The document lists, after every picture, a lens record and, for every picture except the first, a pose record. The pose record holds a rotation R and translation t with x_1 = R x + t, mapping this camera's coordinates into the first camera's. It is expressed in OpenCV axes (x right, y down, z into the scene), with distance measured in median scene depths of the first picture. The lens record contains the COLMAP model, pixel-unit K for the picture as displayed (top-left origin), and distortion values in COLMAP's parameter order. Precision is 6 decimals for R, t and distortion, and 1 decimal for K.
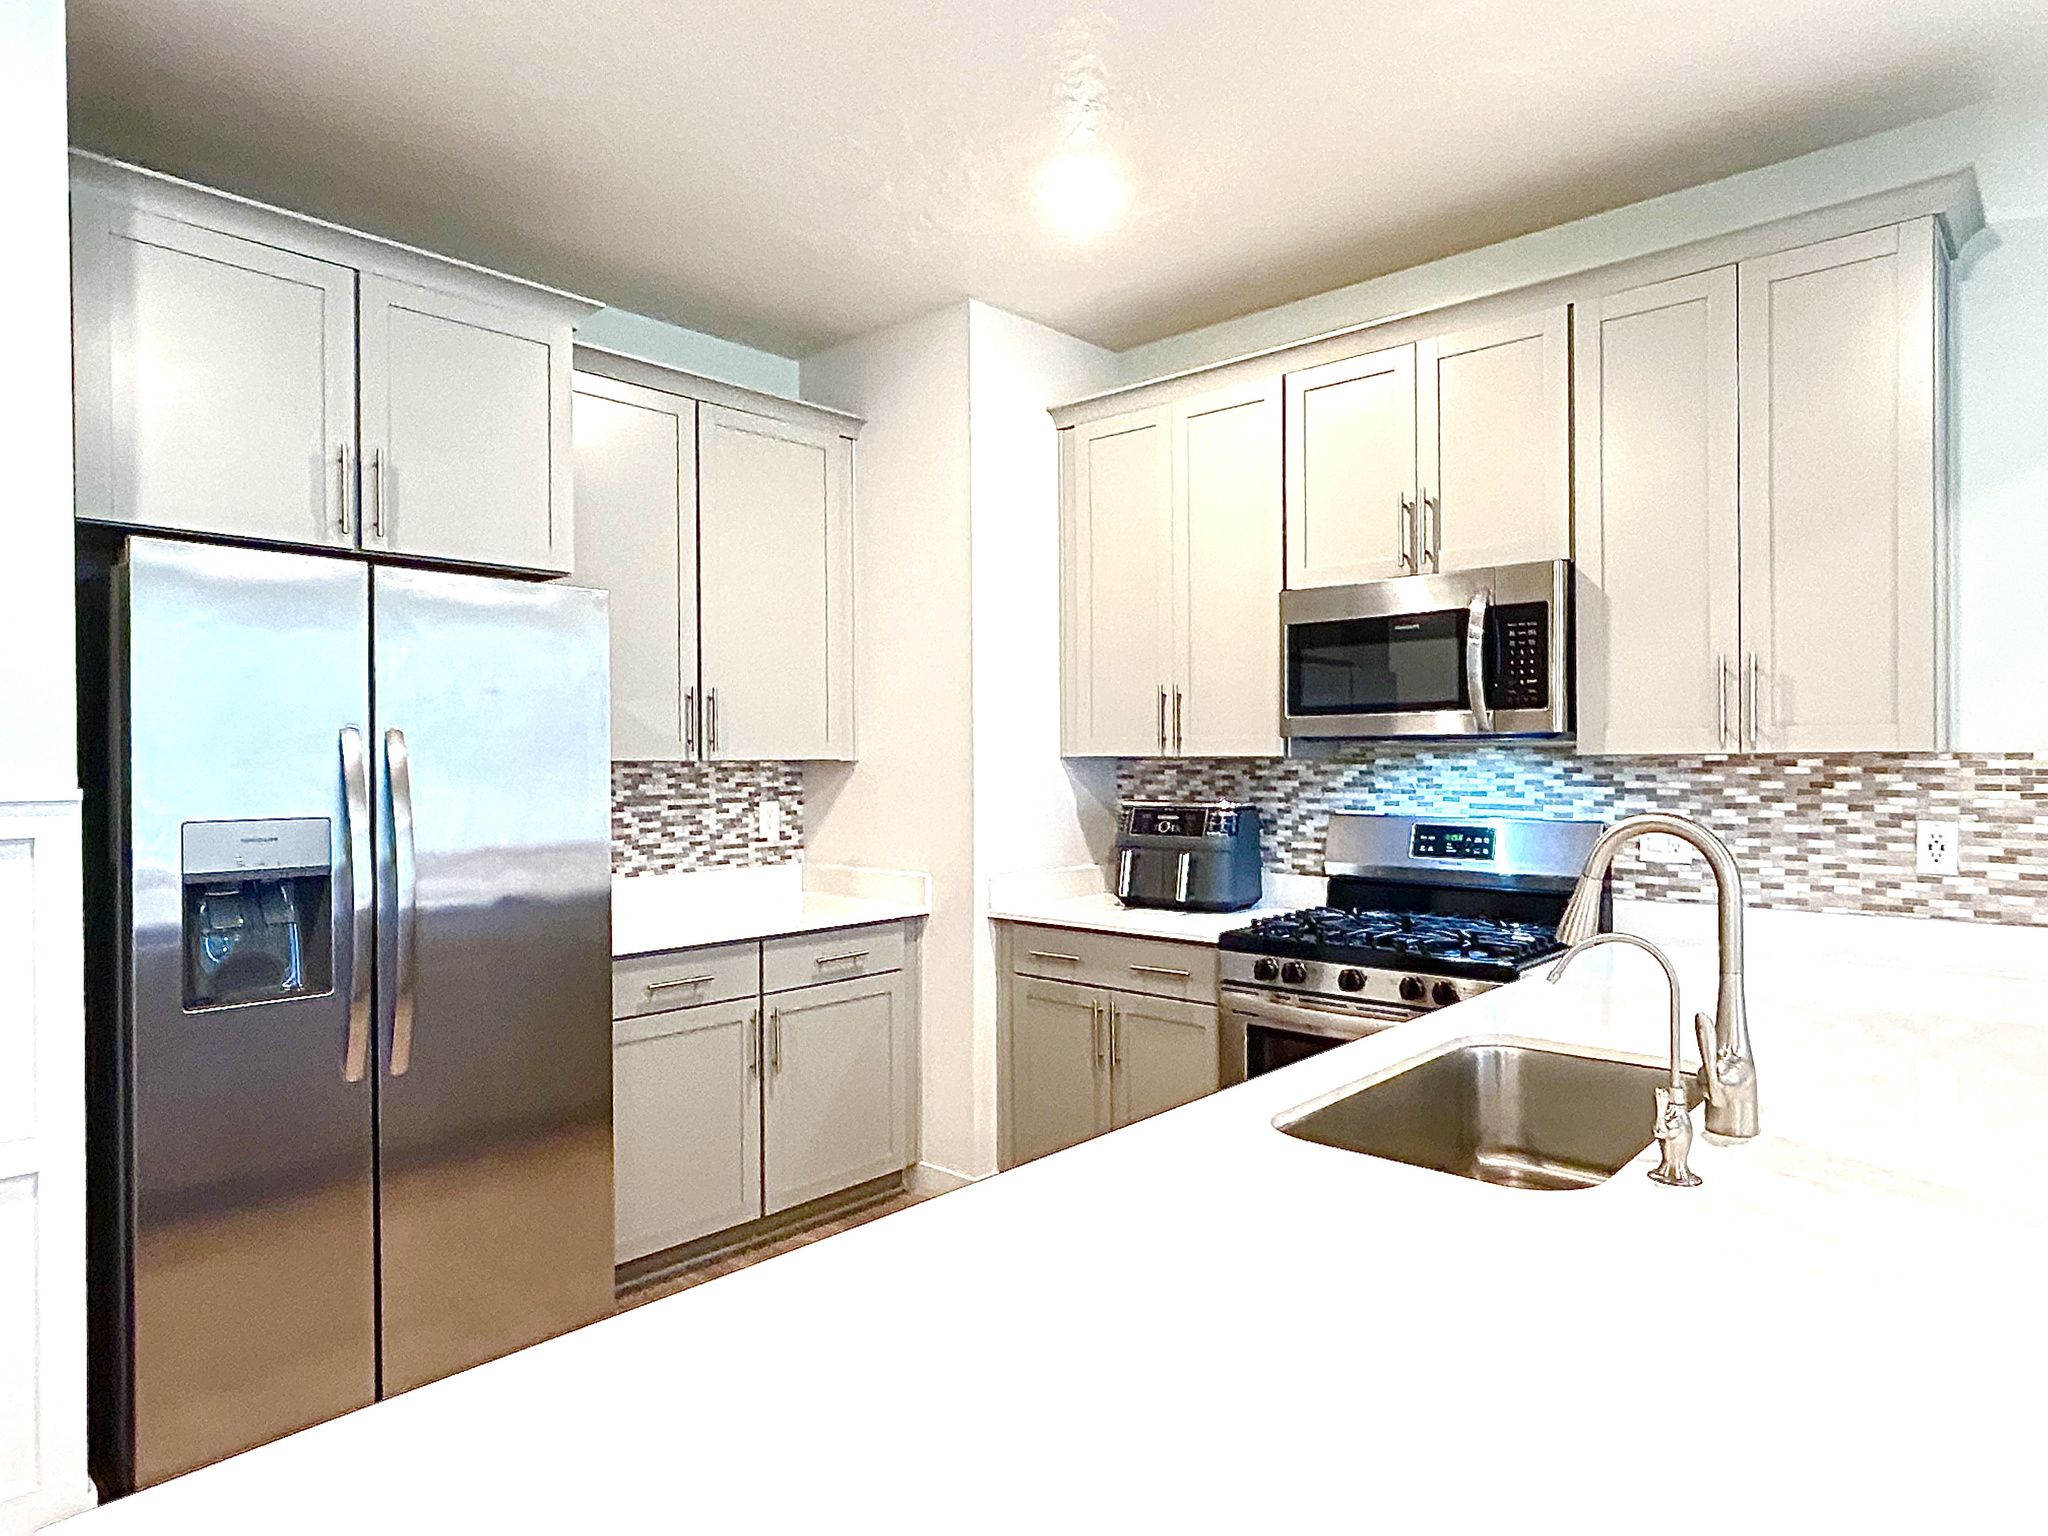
lens RADIAL K [[1224.5, 0, 1024.0], [0, 1224.5, 768.0], [0, 0, 1]] dist [0.004726, 0.000459]
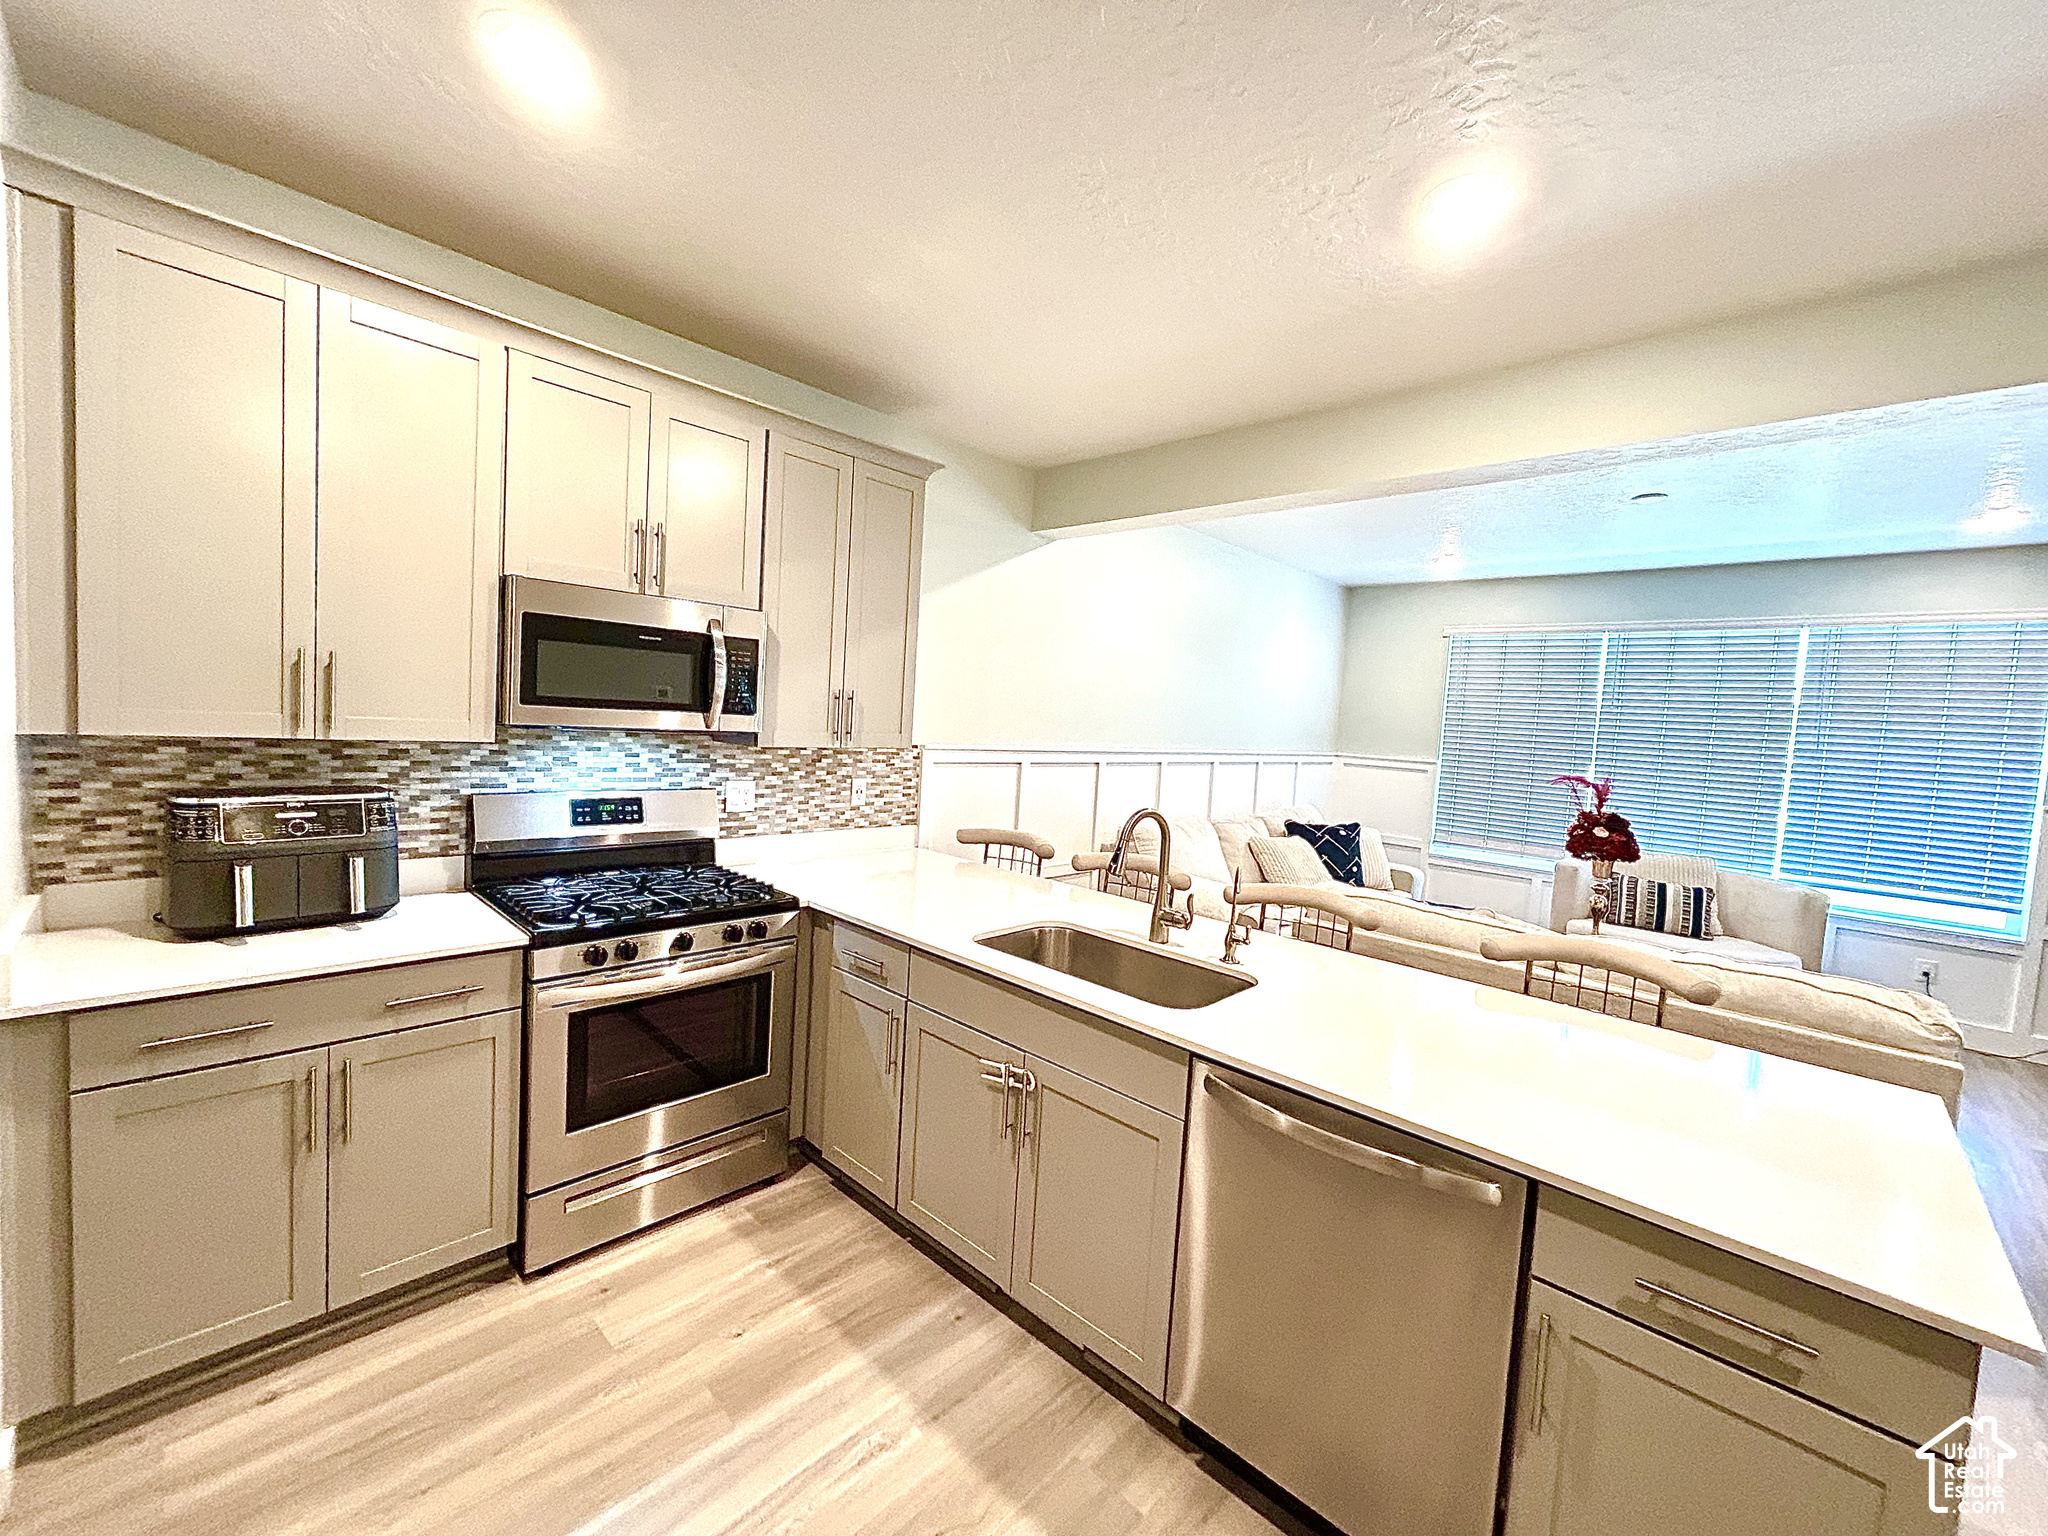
lens RADIAL K [[826.5, 0, 1024.0], [0, 826.5, 768.0], [0, 0, 1]] dist [0.000283, 0.000172]
pose [[0.015071, -0.058150, 0.998194, -0.465827], [-0.053941, 0.996806, 0.058884, -0.053625], [-0.998430, -0.054731, 0.011886, 0.593779]]
